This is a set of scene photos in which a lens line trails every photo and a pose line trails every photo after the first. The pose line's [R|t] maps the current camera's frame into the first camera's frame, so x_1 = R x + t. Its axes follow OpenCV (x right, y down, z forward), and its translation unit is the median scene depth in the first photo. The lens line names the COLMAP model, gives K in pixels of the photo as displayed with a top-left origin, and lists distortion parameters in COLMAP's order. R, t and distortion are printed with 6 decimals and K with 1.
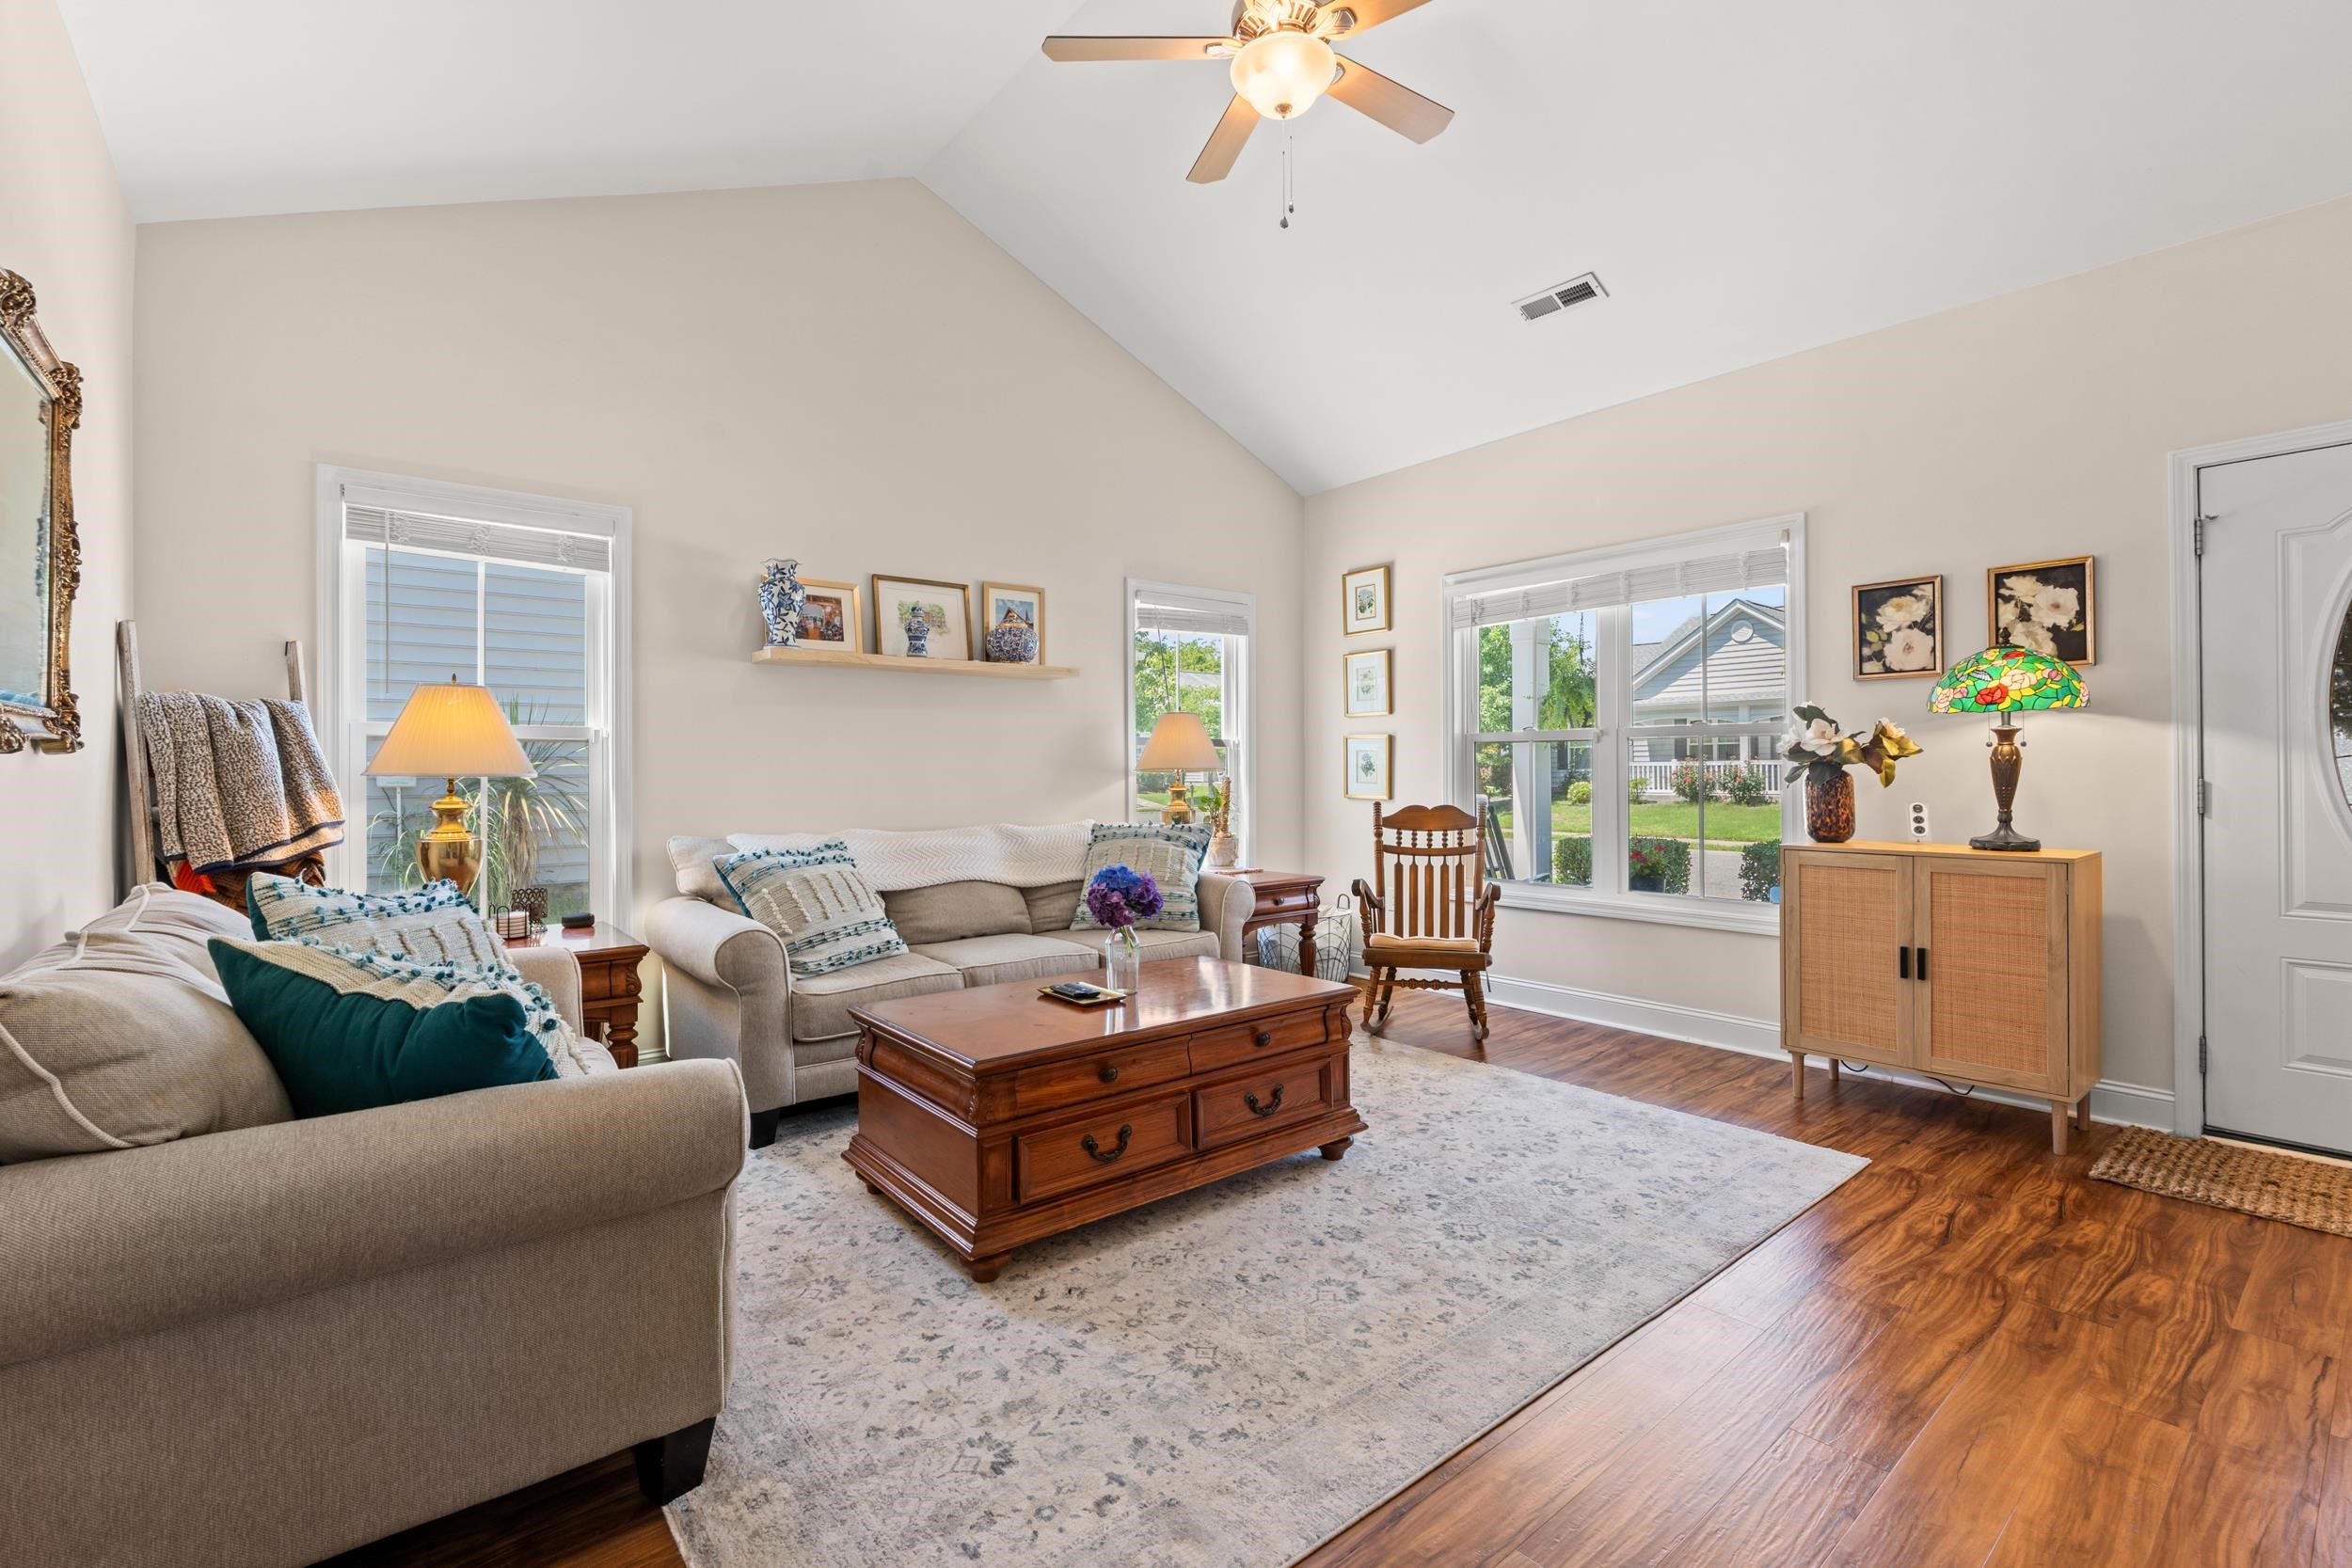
lens RADIAL K [[1024.4, 0, 1182.1], [0, 1024.4, 768.9], [0, 0, 1]] dist [-0.000856, -0.000079]
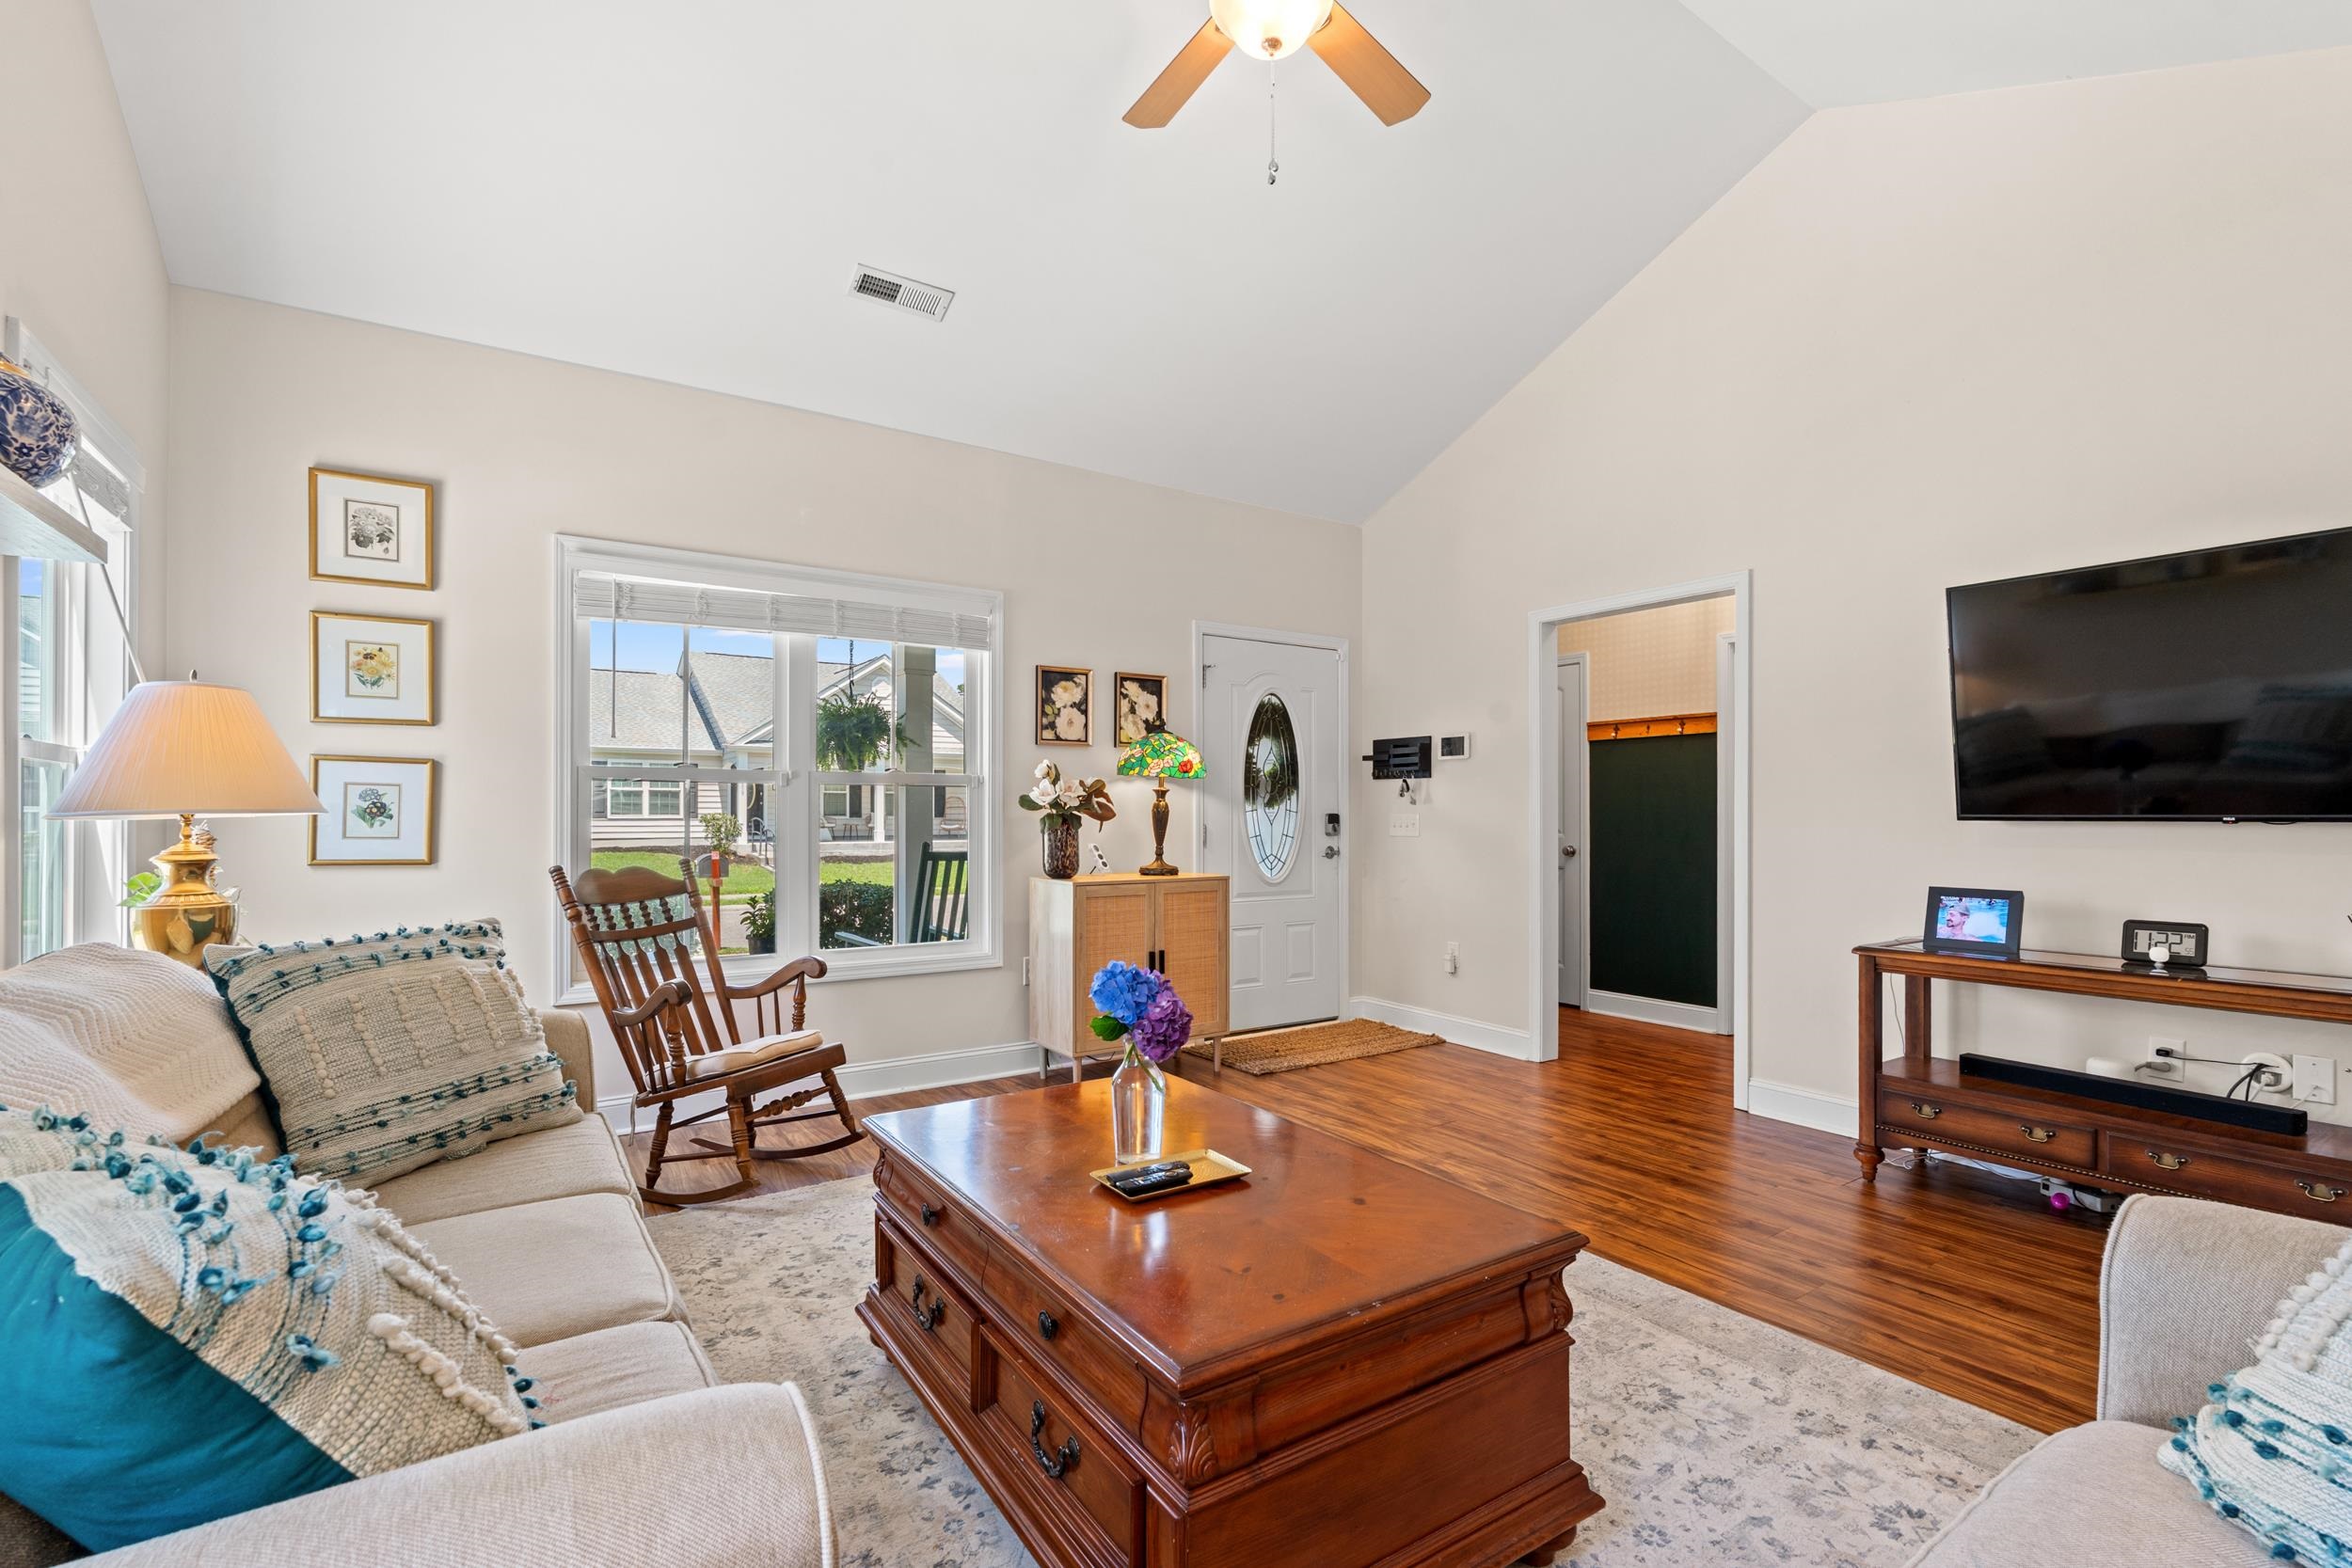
lens RADIAL K [[1052.6, 0, 1184.7], [0, 1052.6, 820.8], [0, 0, 1]] dist [0.001100, 0.000239]
pose [[0.101496, -0.002535, 0.994833, -0.616400], [-0.005226, 0.999982, 0.003081, -0.000742], [-0.994822, -0.005512, 0.101480, 0.773733]]
